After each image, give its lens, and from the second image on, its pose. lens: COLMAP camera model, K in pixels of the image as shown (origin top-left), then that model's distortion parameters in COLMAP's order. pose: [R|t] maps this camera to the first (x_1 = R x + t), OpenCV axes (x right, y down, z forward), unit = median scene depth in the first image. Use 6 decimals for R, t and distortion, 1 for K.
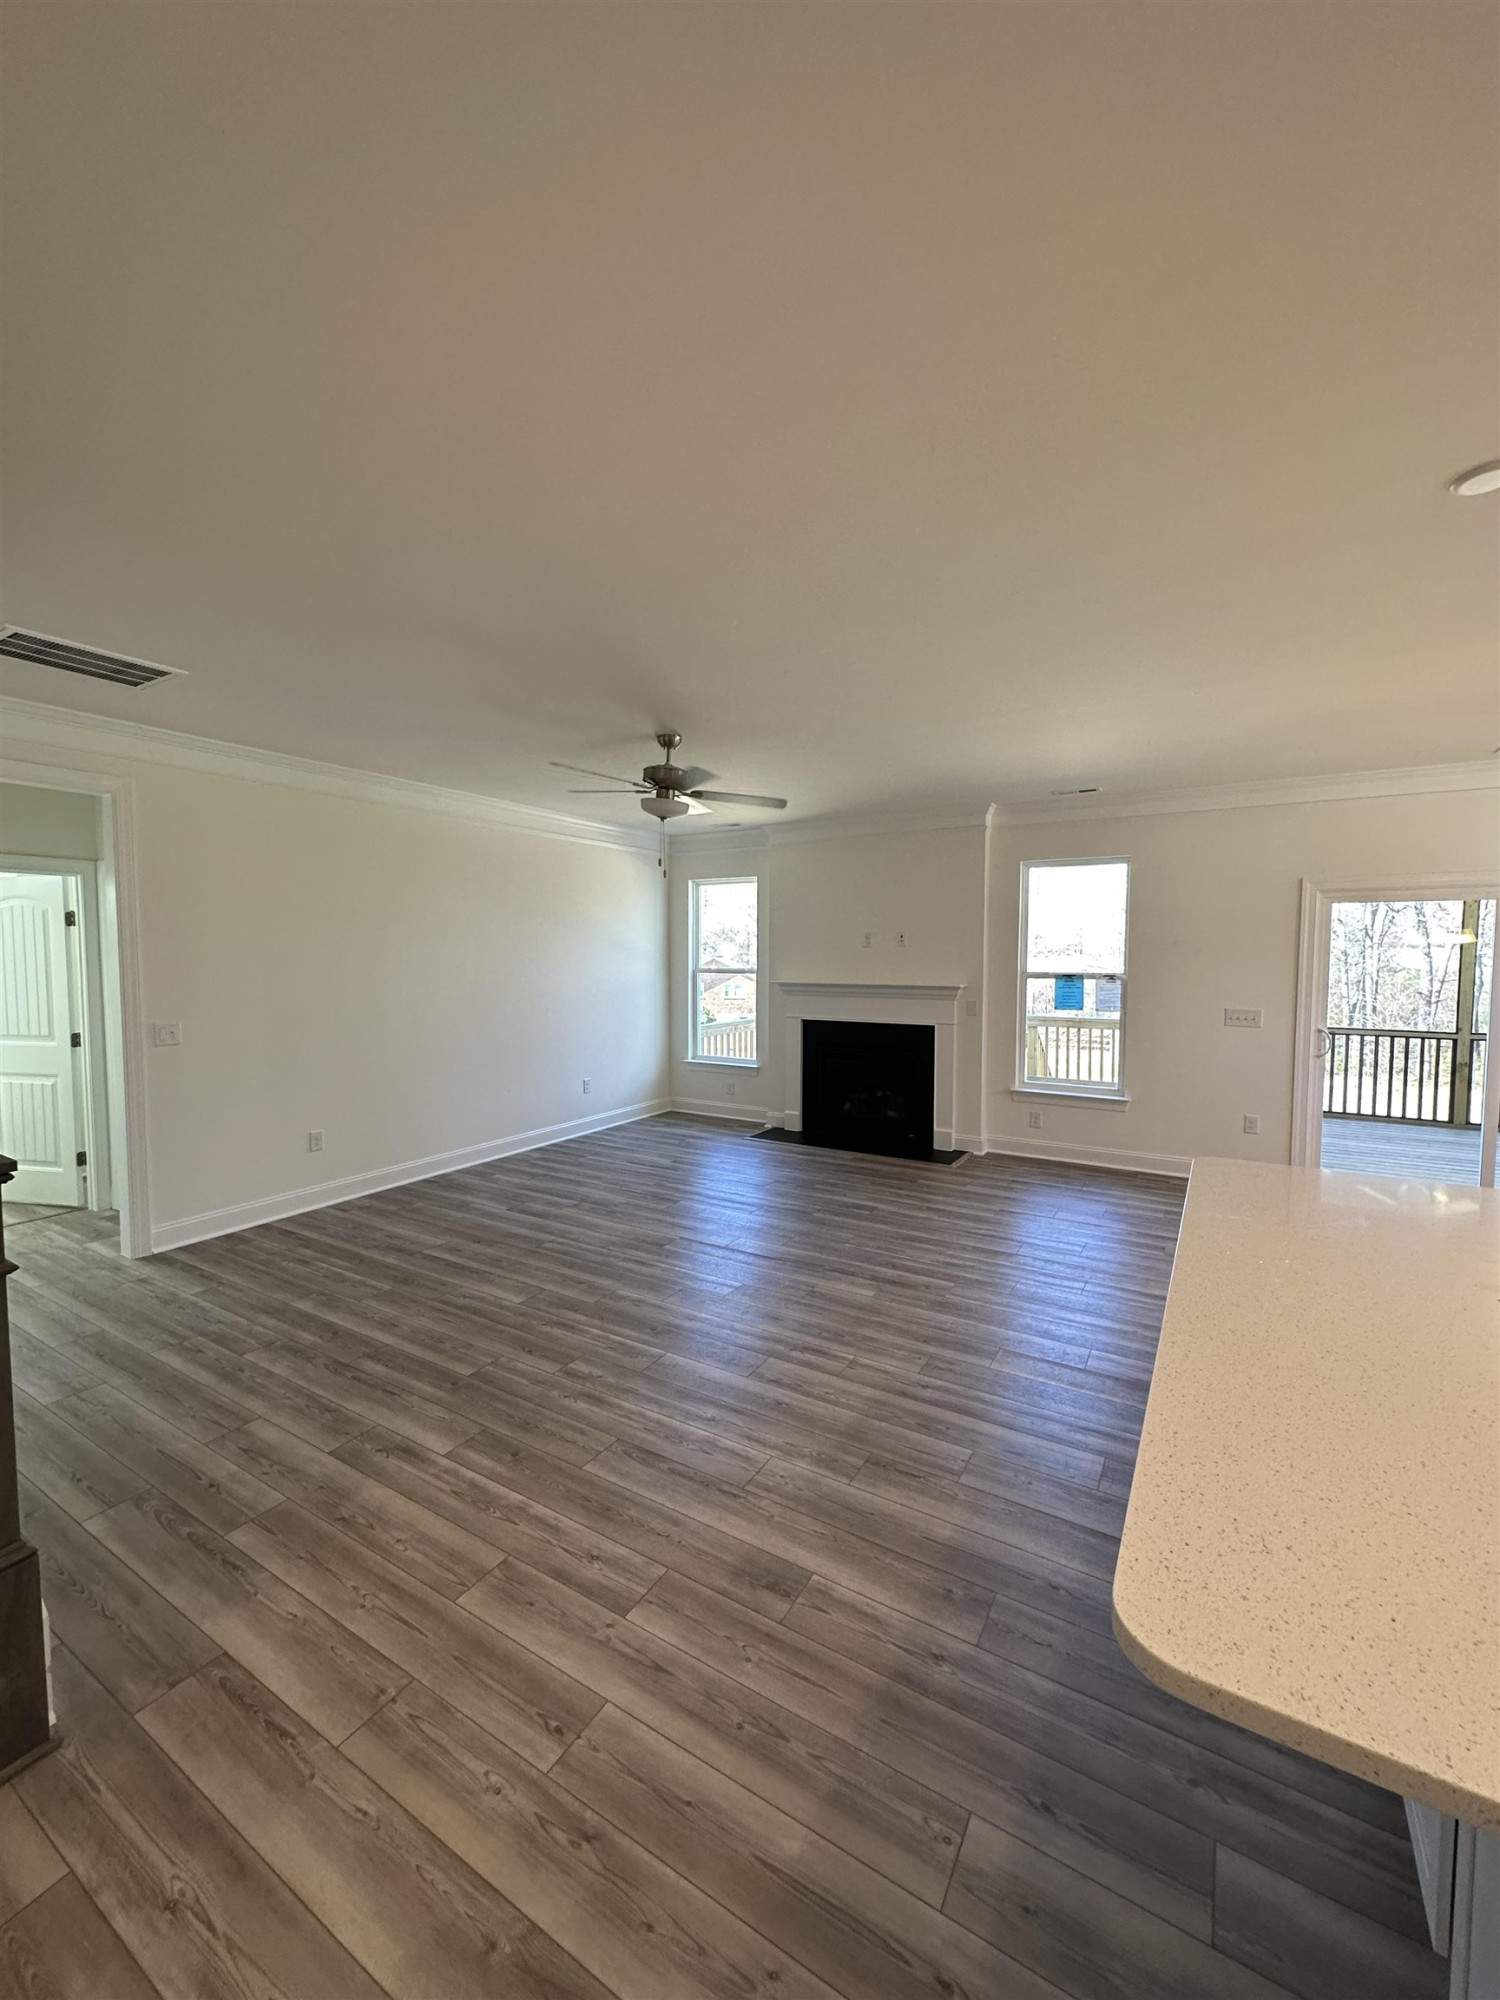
lens RADIAL K [[798.3, 0, 746.0], [0, 798.3, 997.9], [0, 0, 1]] dist [-0.003739, 0.000312]
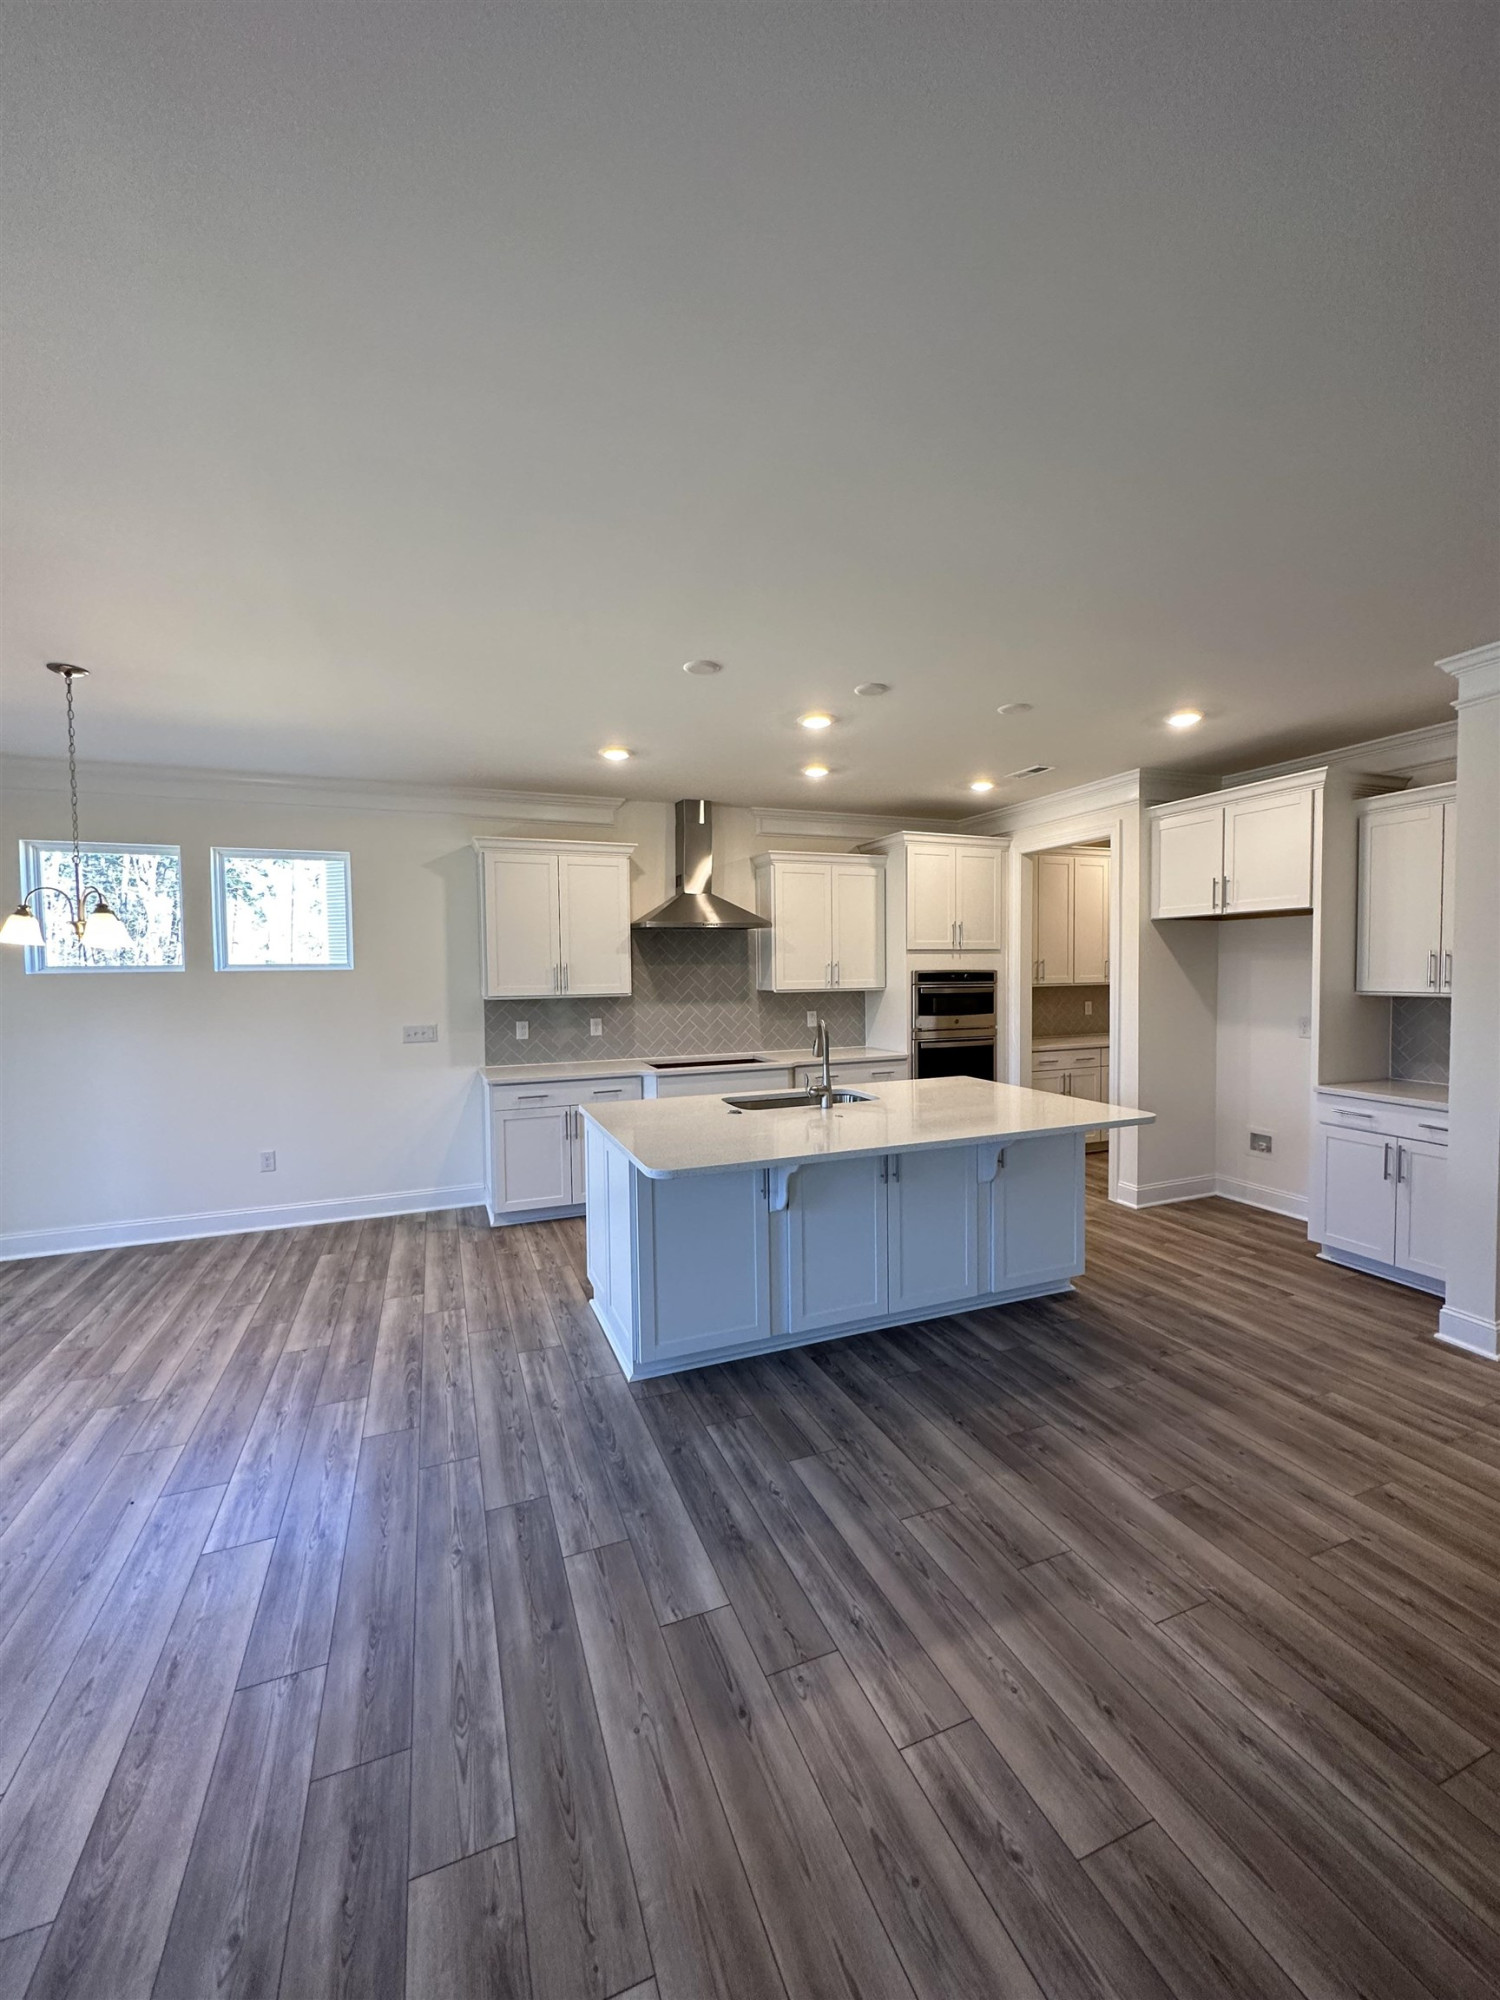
lens RADIAL K [[798.3, 0, 761.3], [0, 798.3, 1004.7], [0, 0, 1]] dist [-0.003739, 0.000312]
pose [[-0.808884, -0.022656, 0.587531, -0.096503], [0.035658, 0.995528, 0.087481, -0.078316], [-0.586886, 0.091712, -0.804459, 1.832114]]
